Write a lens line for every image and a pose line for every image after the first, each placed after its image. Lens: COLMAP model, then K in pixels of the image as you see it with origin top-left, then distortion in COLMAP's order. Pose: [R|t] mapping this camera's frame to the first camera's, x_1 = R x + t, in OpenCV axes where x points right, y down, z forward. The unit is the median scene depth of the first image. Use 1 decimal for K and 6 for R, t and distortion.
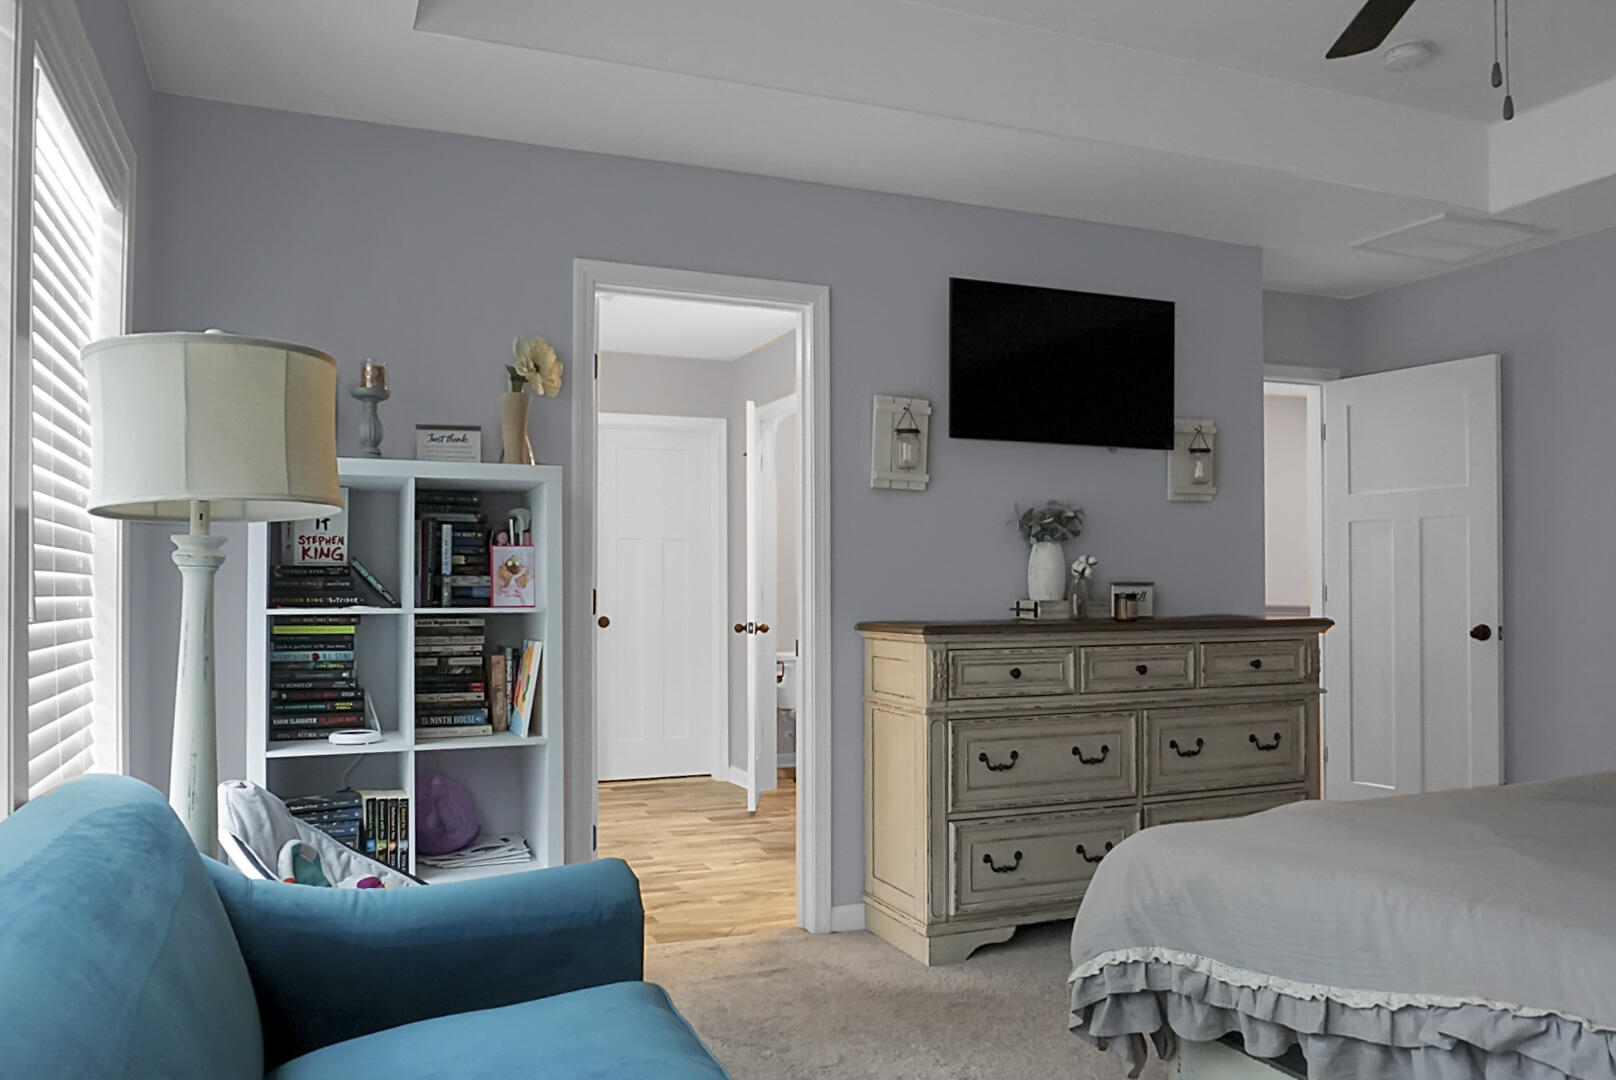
lens RADIAL K [[1104.1, 0, 806.8], [0, 1104.1, 551.0], [0, 0, 1]] dist [-0.012034, -0.002114]
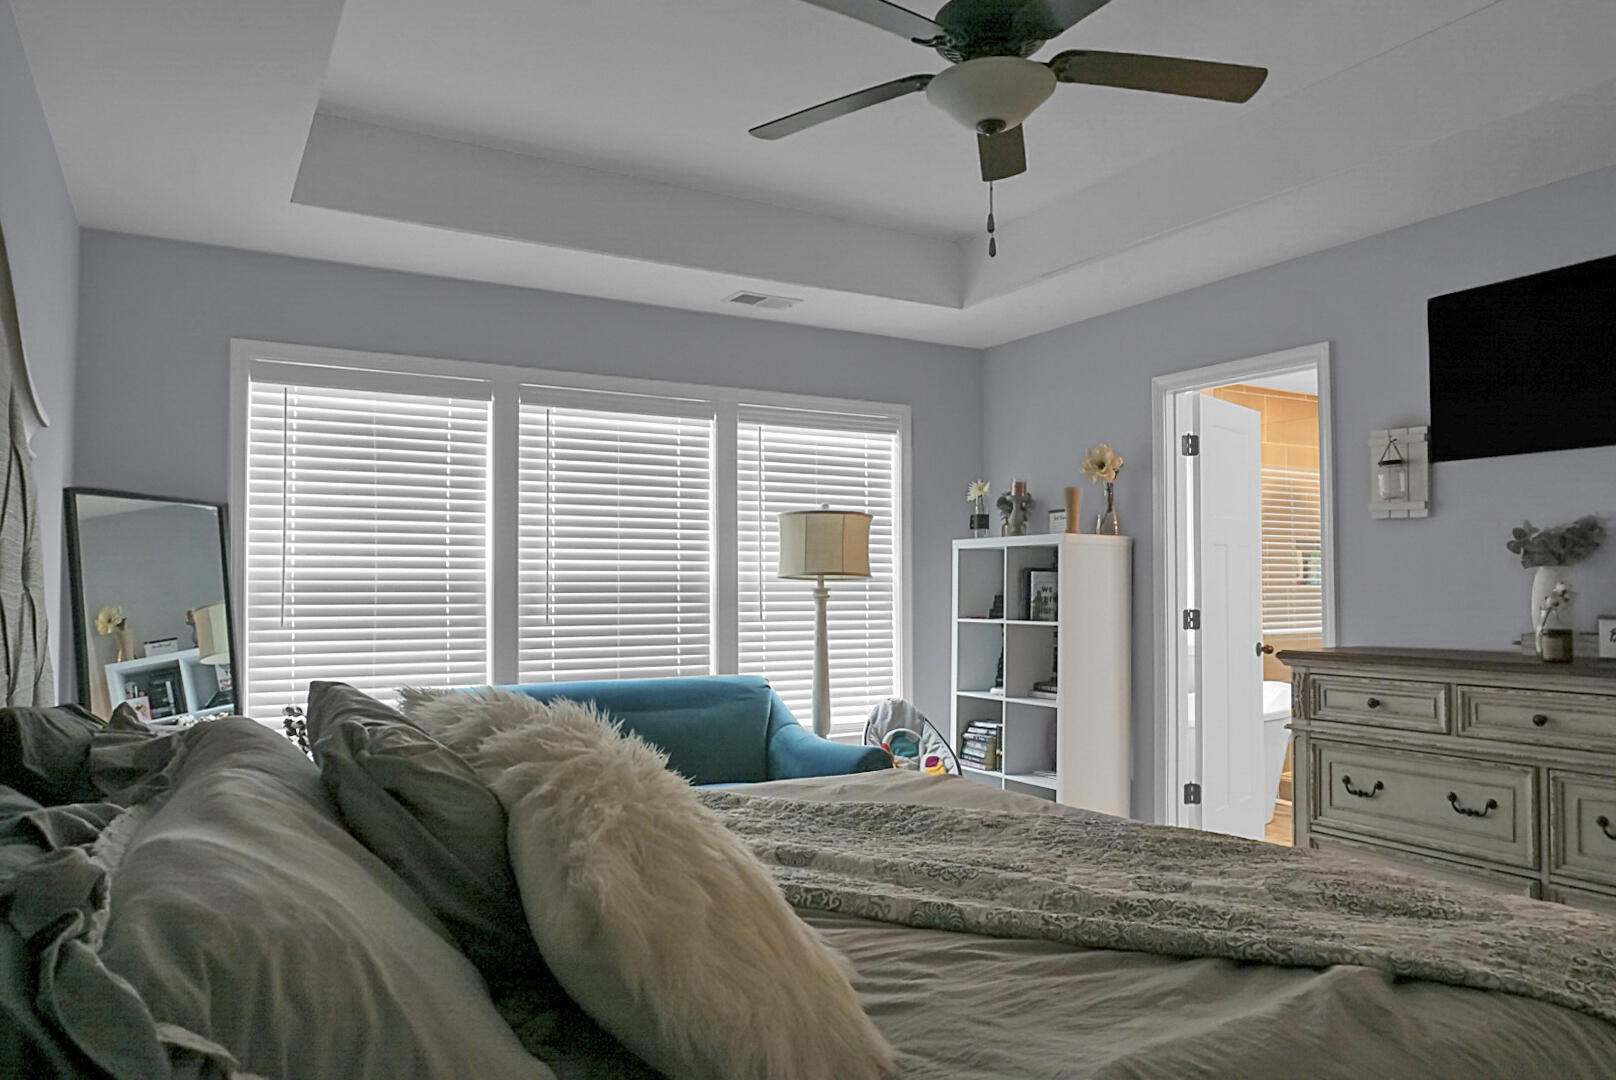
lens RADIAL K [[1104.1, 0, 806.8], [0, 1104.1, 551.0], [0, 0, 1]] dist [-0.012034, -0.002114]
pose [[0.154144, -0.036694, -0.987367, 1.082426], [0.018659, 0.999240, -0.034222, -0.002853], [0.987872, -0.013148, 0.154711, 0.331143]]
